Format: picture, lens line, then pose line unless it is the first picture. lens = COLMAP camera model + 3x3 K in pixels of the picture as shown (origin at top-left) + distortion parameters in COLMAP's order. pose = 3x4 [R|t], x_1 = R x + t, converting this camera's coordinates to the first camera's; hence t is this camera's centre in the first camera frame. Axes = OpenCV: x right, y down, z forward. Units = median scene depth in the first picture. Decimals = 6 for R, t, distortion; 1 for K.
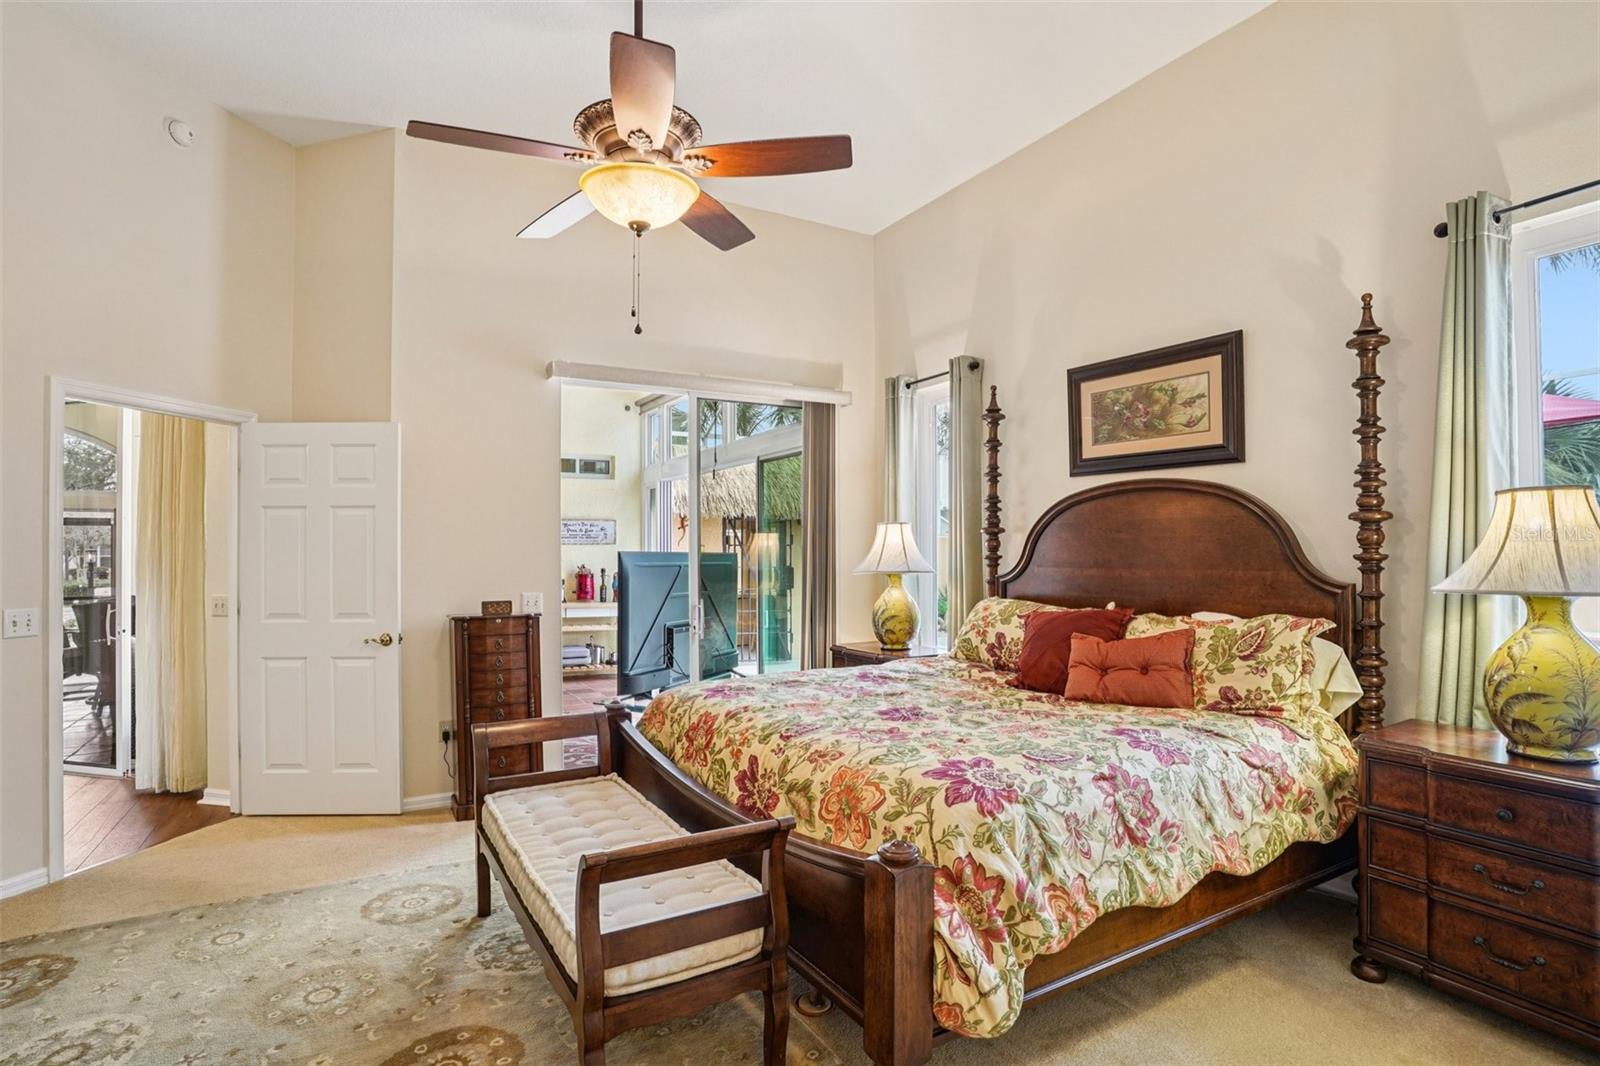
lens RADIAL K [[814.3, 0, 803.6], [0, 814.3, 549.8], [0, 0, 1]] dist [-0.055064, 0.000506]
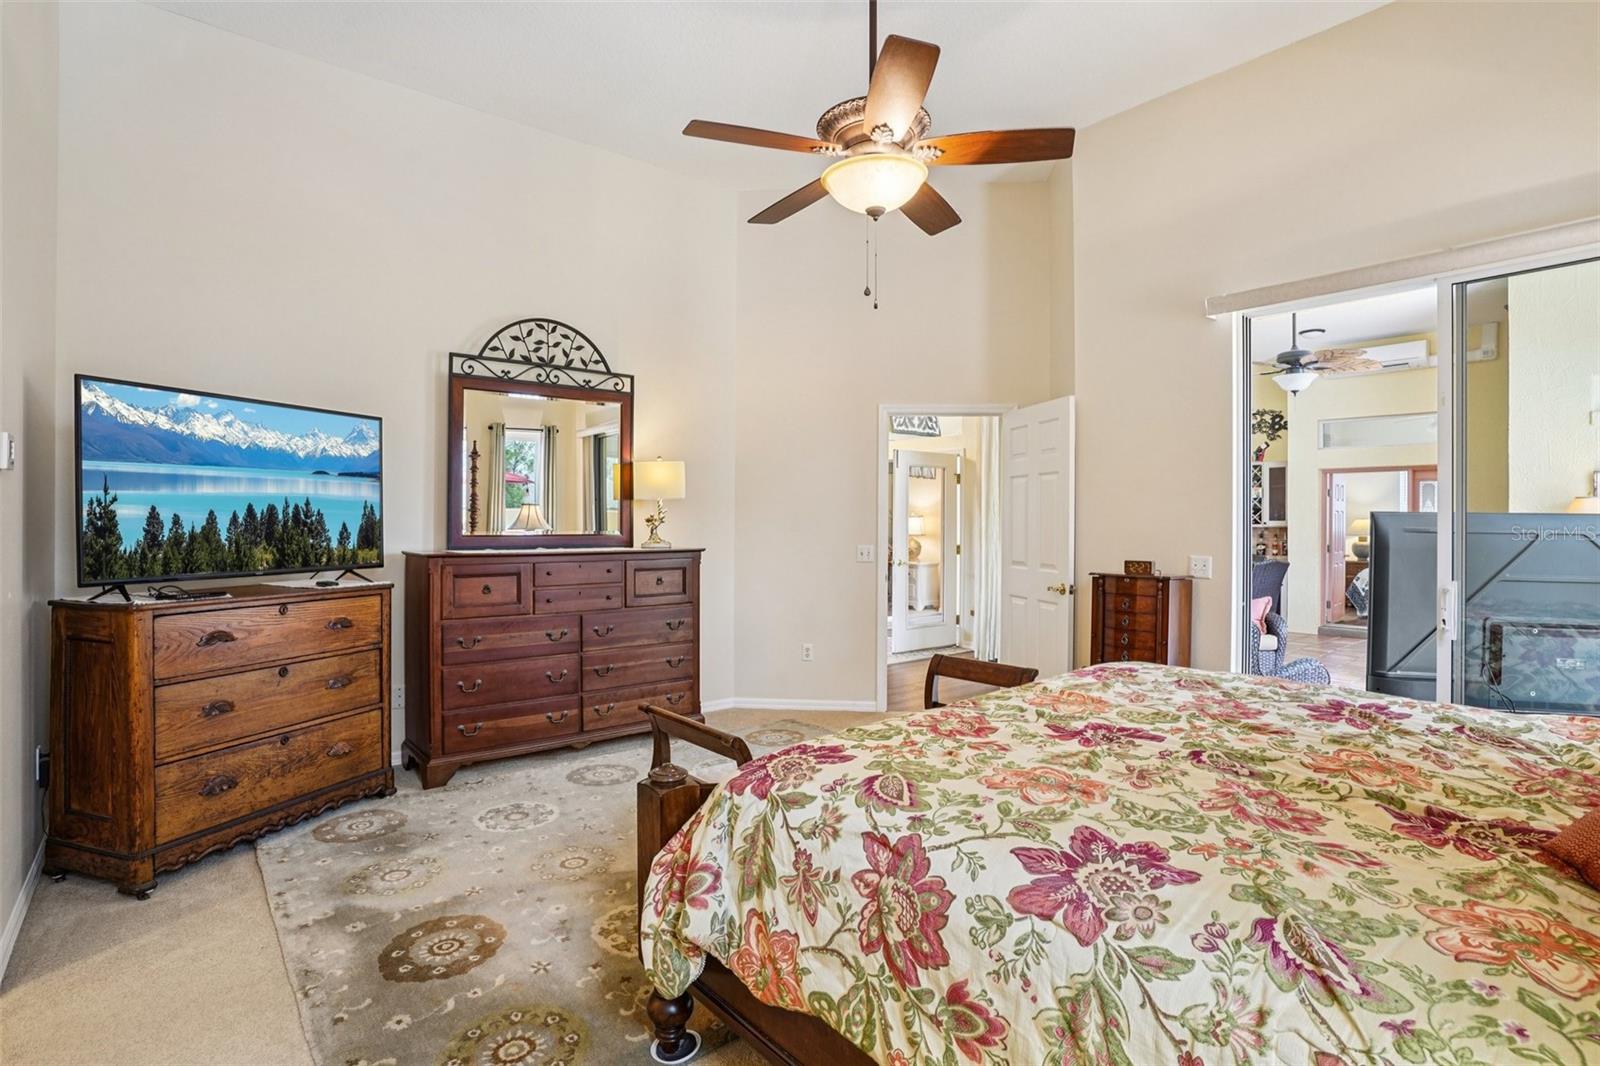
lens RADIAL K [[791.6, 0, 792.0], [0, 791.6, 537.7], [0, 0, 1]] dist [-0.073443, 0.035151]
pose [[0.145748, 0.025197, -0.989001, 0.936444], [-0.004077, 0.999682, 0.024868, 0.023100], [0.989313, 0.000408, 0.145804, 0.805277]]
